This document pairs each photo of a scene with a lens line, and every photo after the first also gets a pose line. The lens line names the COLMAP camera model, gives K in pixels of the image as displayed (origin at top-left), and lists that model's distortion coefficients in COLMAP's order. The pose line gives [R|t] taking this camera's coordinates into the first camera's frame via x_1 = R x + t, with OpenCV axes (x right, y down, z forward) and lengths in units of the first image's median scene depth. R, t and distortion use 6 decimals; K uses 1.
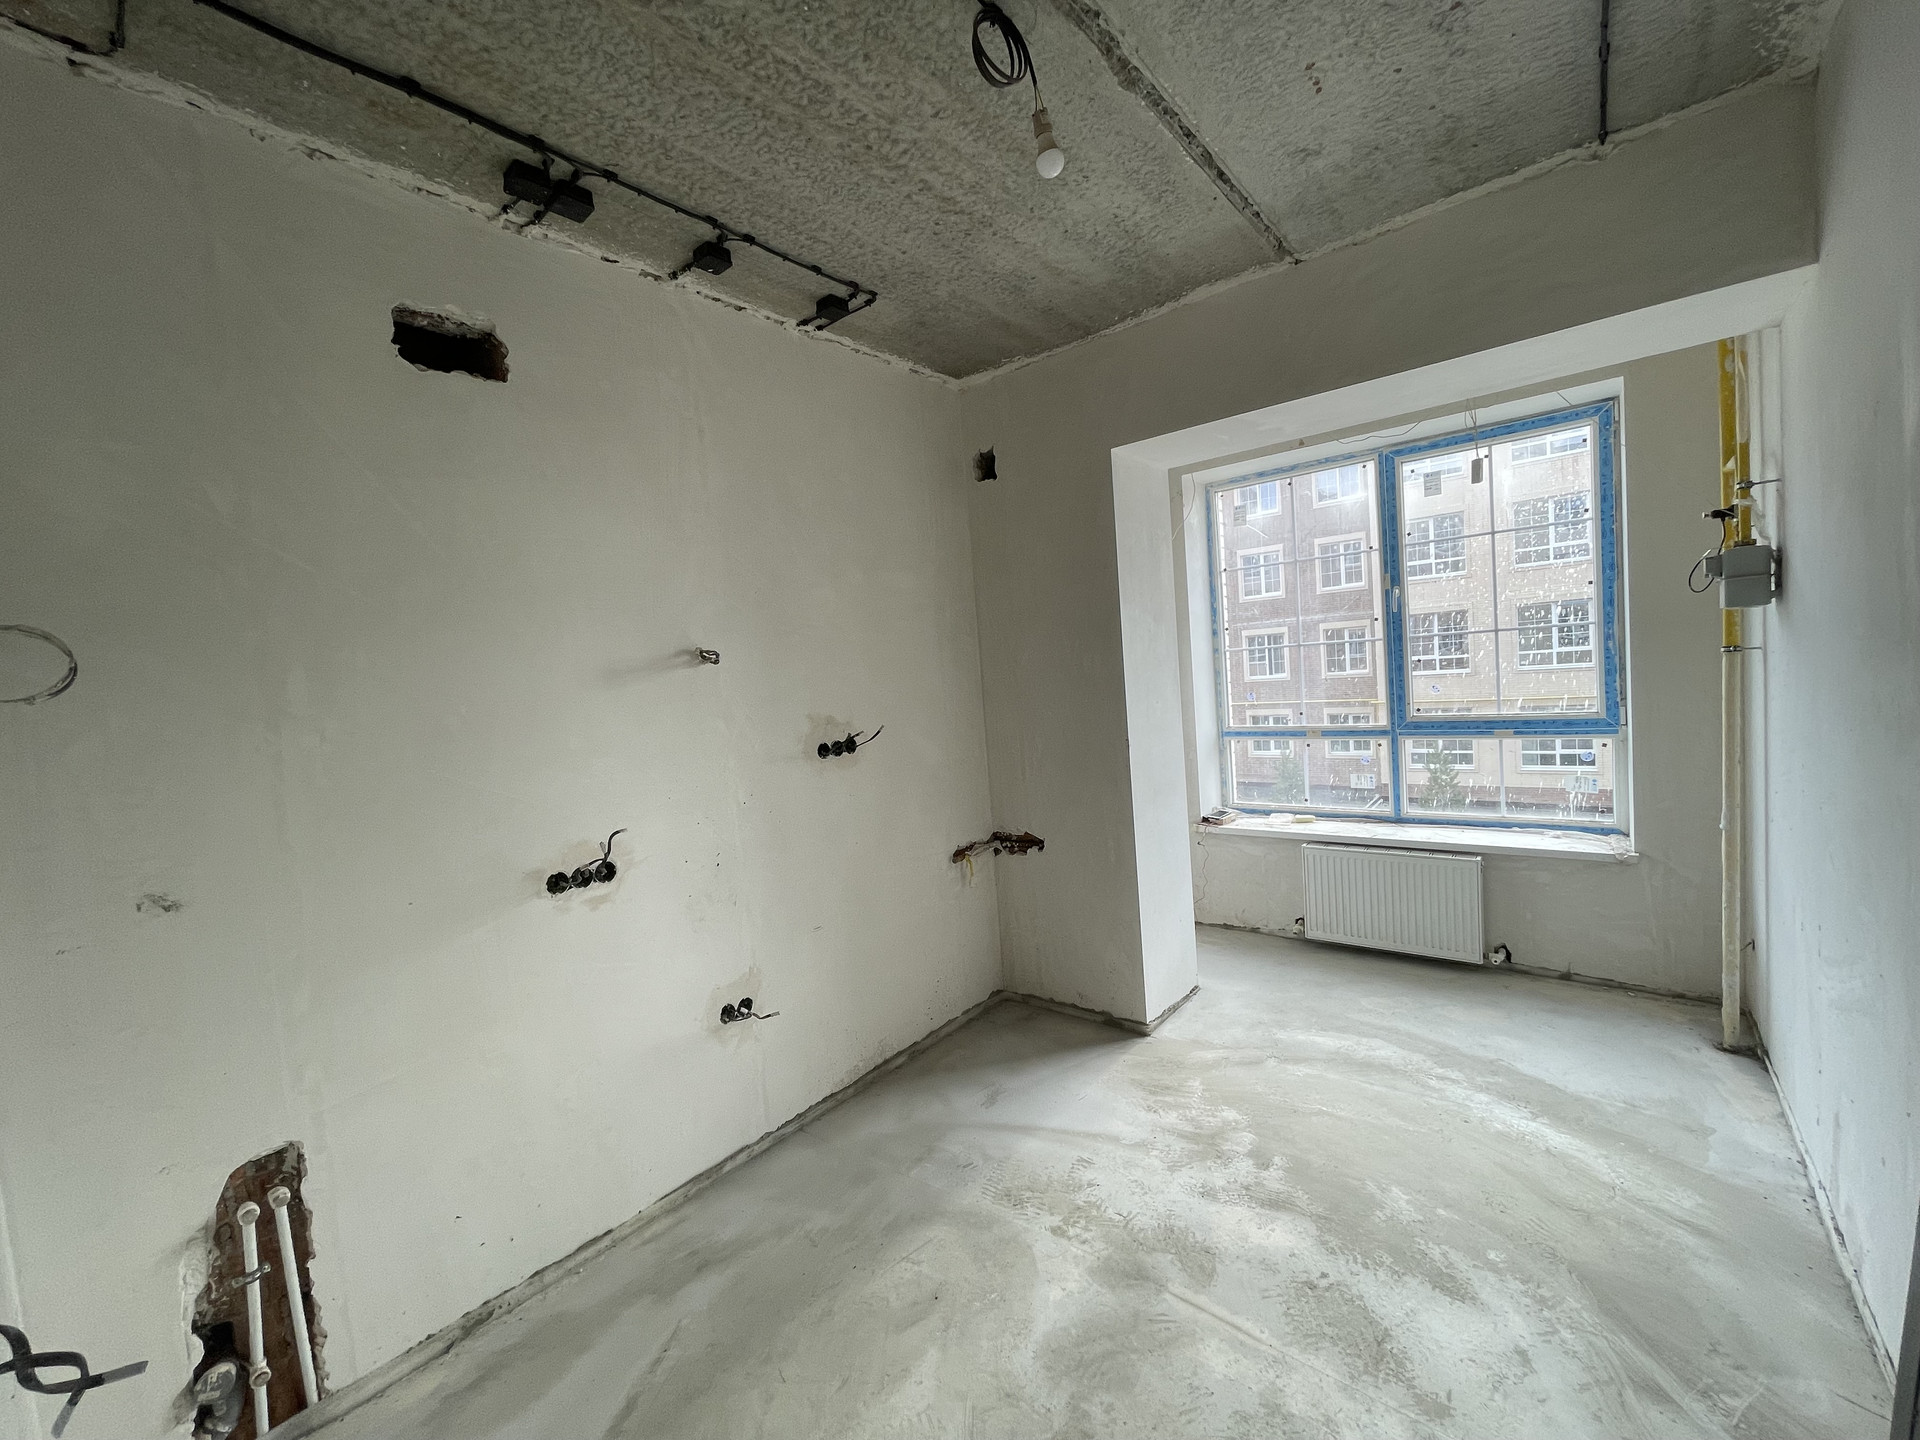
lens RADIAL K [[779.7, 0, 959.7], [0, 779.7, 724.2], [0, 0, 1]] dist [-0.001702, 0.000361]
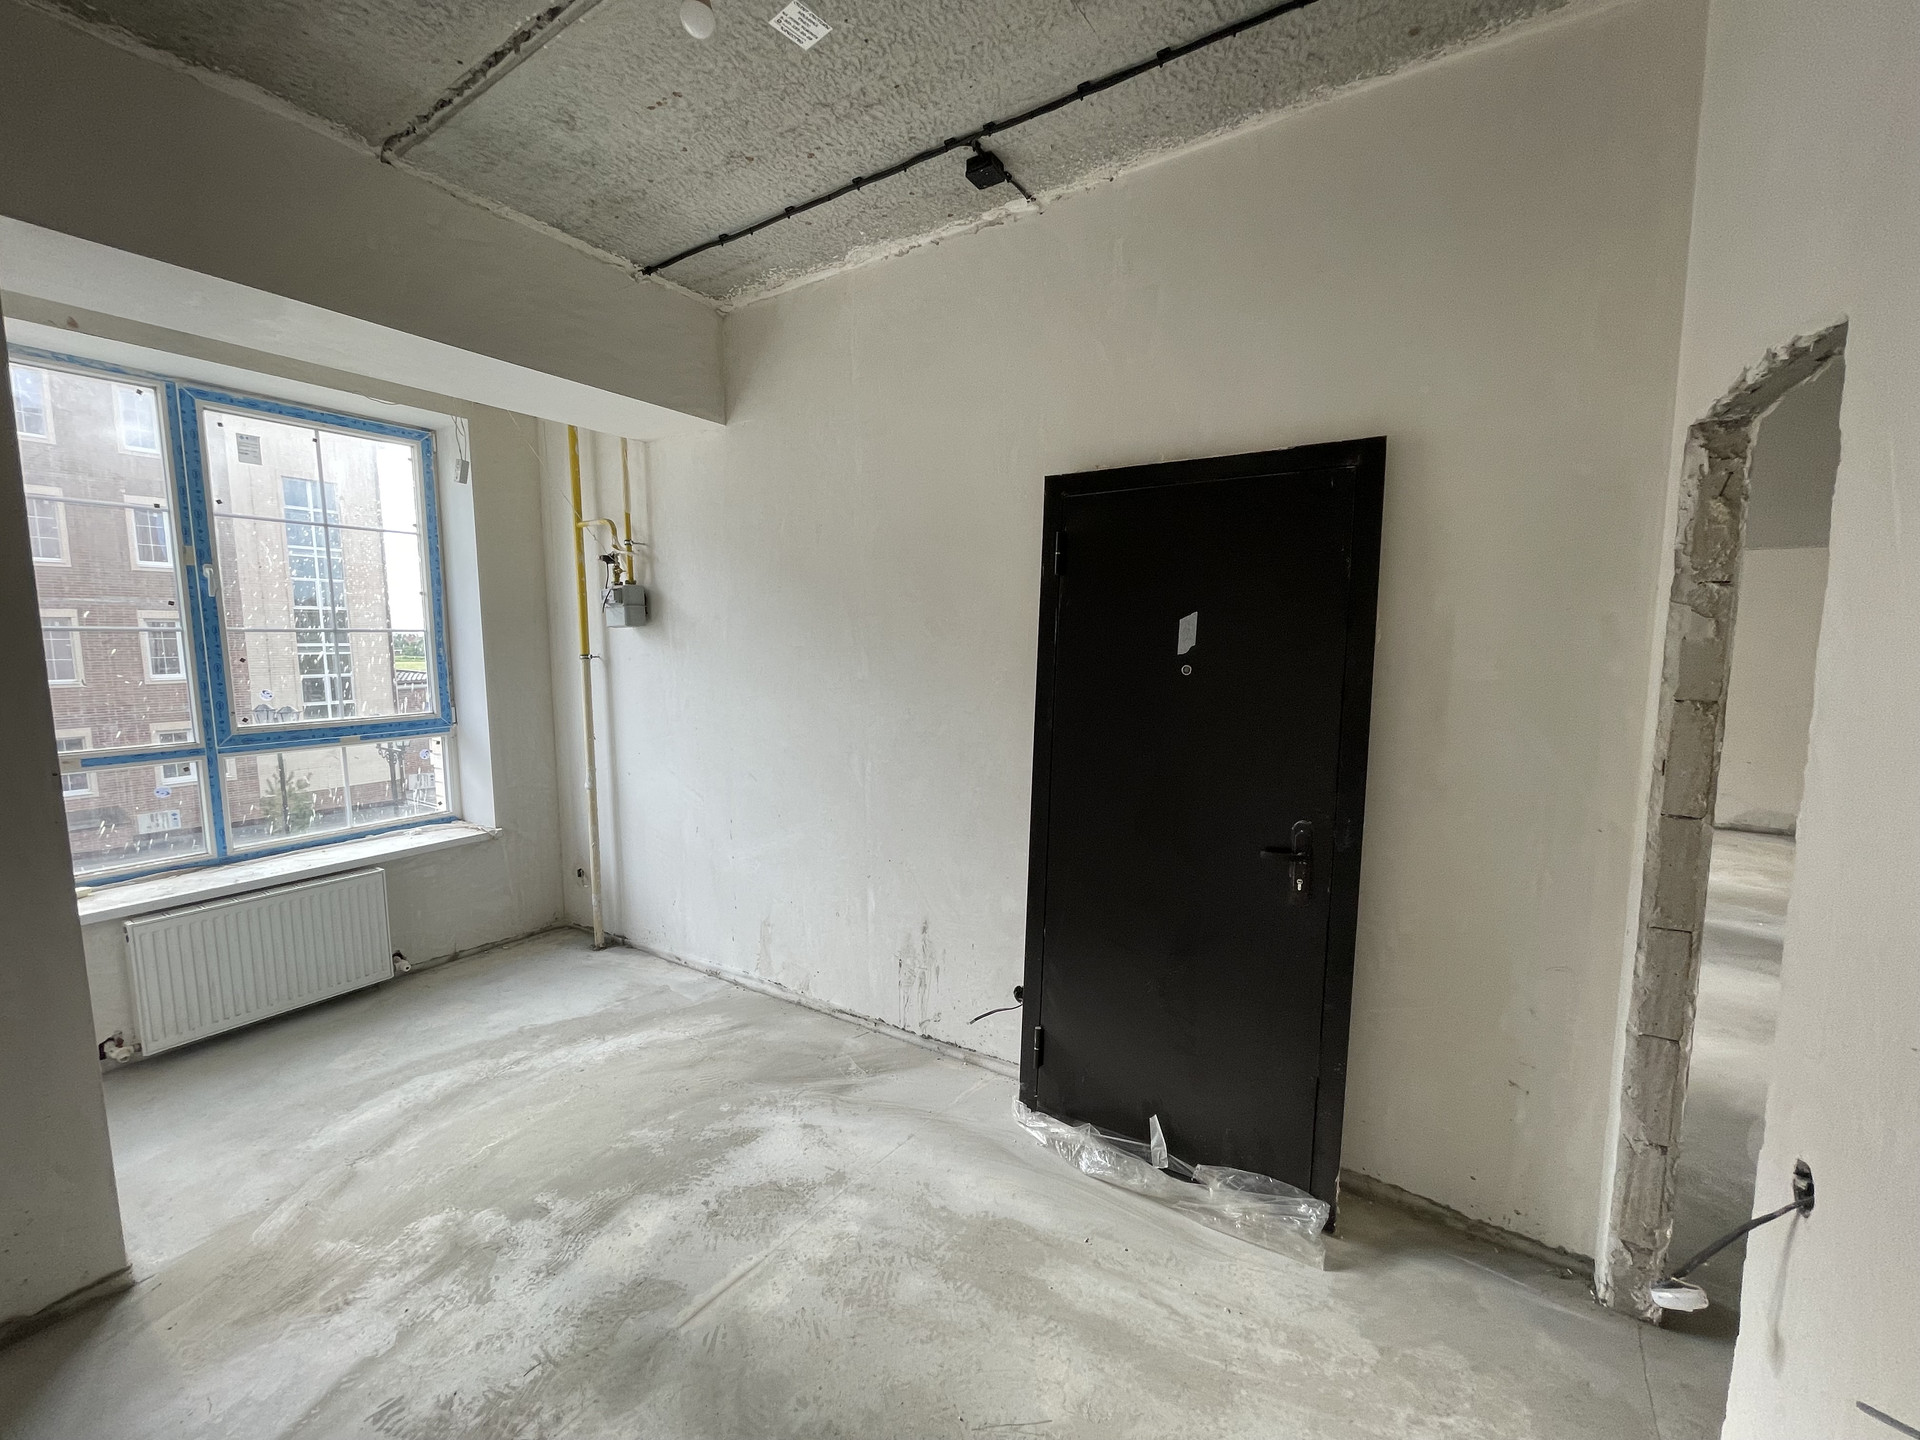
lens RADIAL K [[771.9, 0, 961.0], [0, 771.9, 724.1], [0, 0, 1]] dist [-0.002805, -0.000422]
pose [[-0.116730, -0.033879, 0.992586, -0.428885], [0.076902, 0.996109, 0.043043, 0.012901], [-0.990182, 0.081356, -0.113671, 0.489651]]
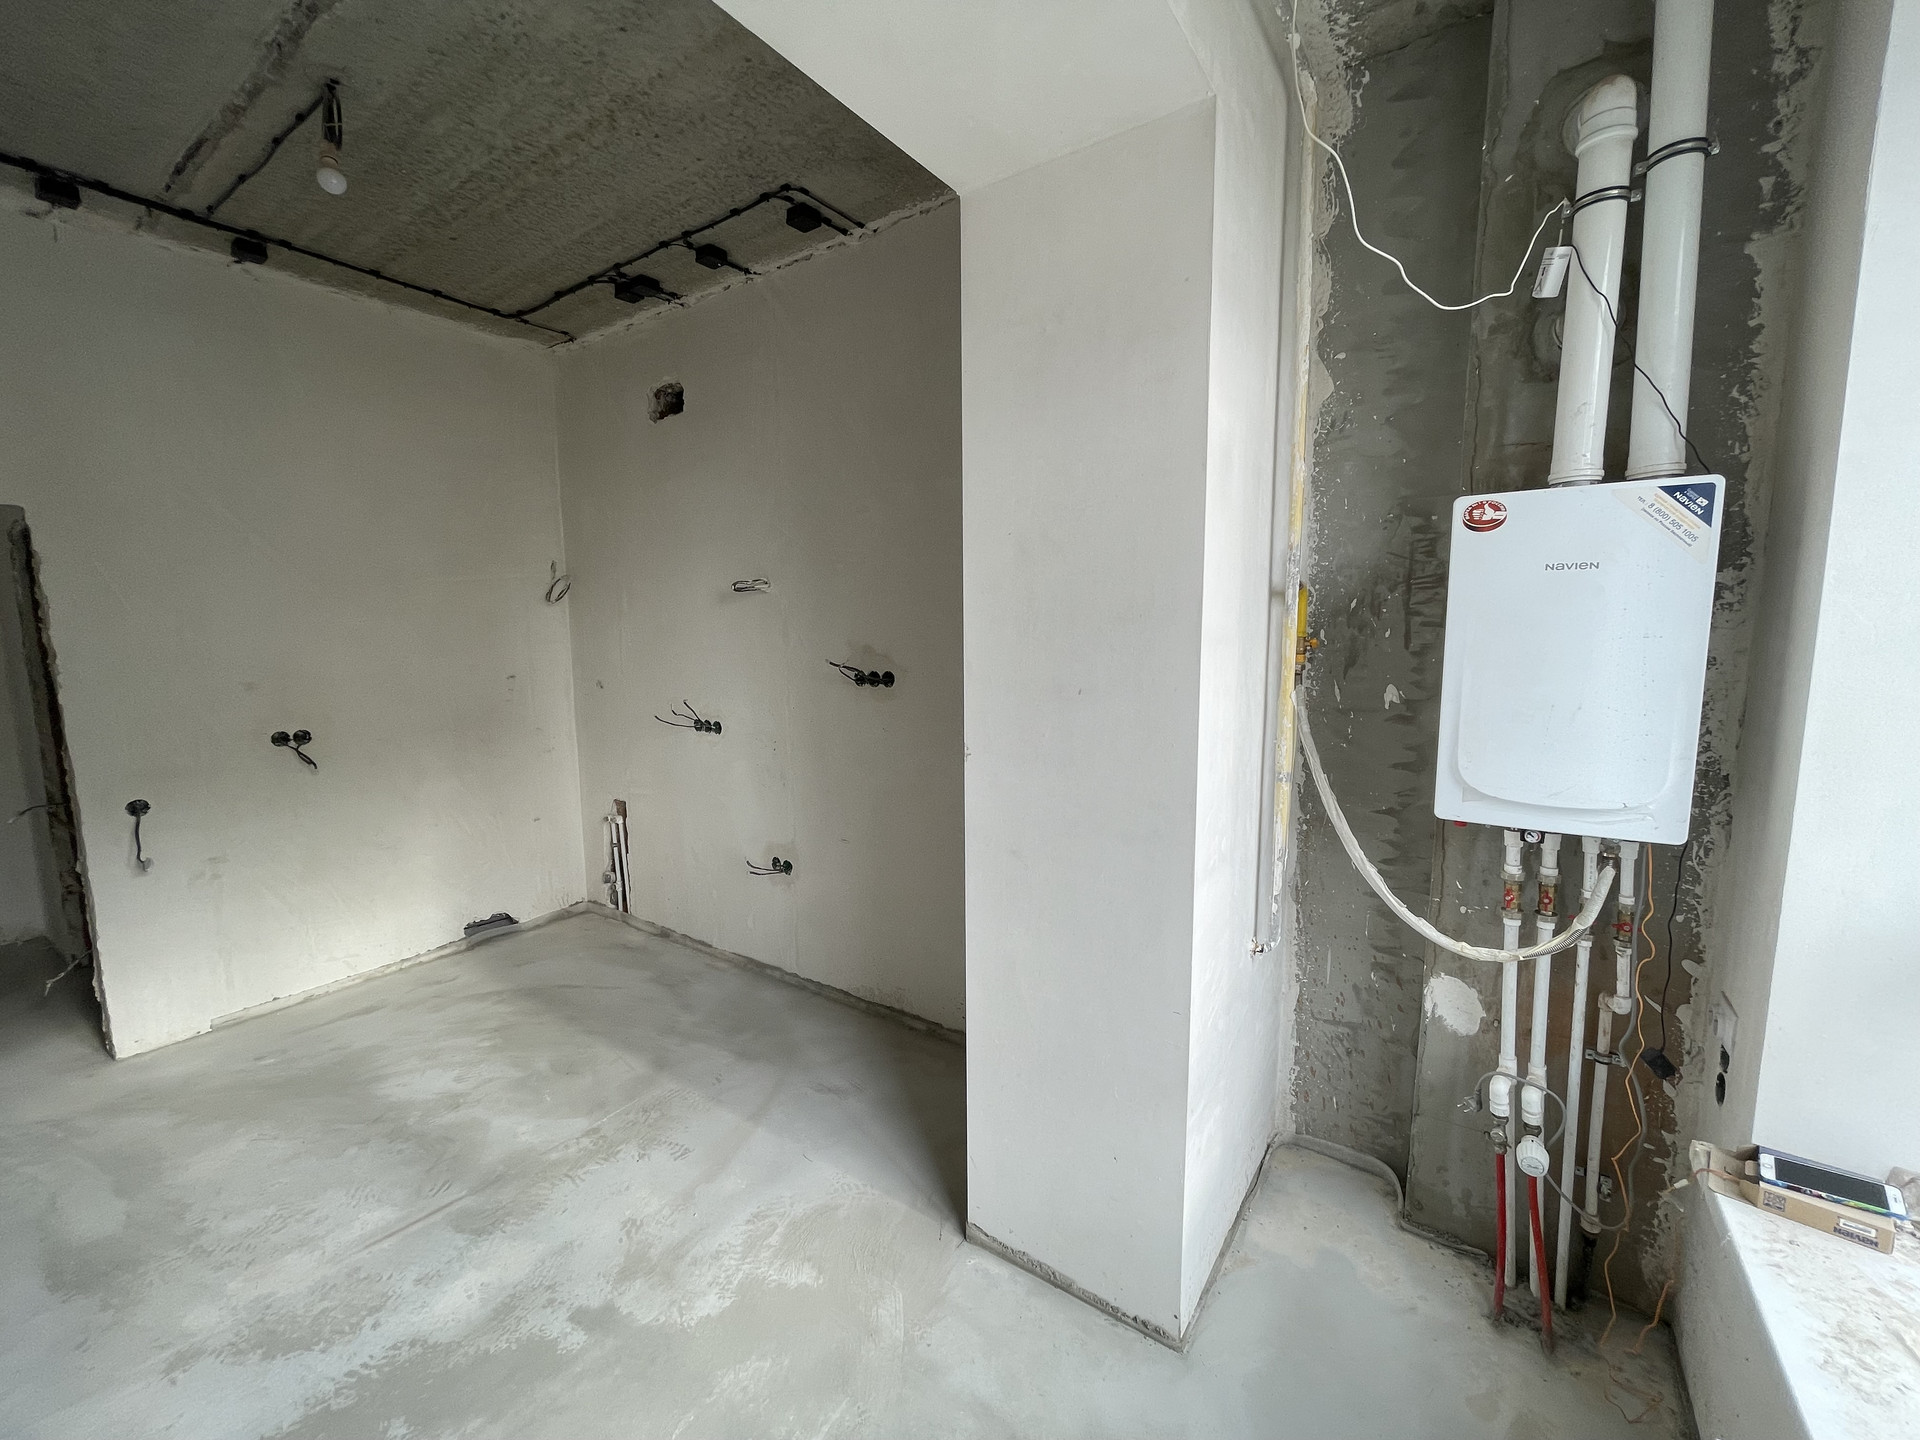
lens RADIAL K [[779.7, 0, 959.7], [0, 779.7, 724.2], [0, 0, 1]] dist [-0.001702, 0.000361]
pose [[0.082688, 0.196511, -0.977009, 0.851690], [-0.065336, 0.979326, 0.191447, -0.111817], [0.994431, 0.048004, 0.093818, 1.053180]]
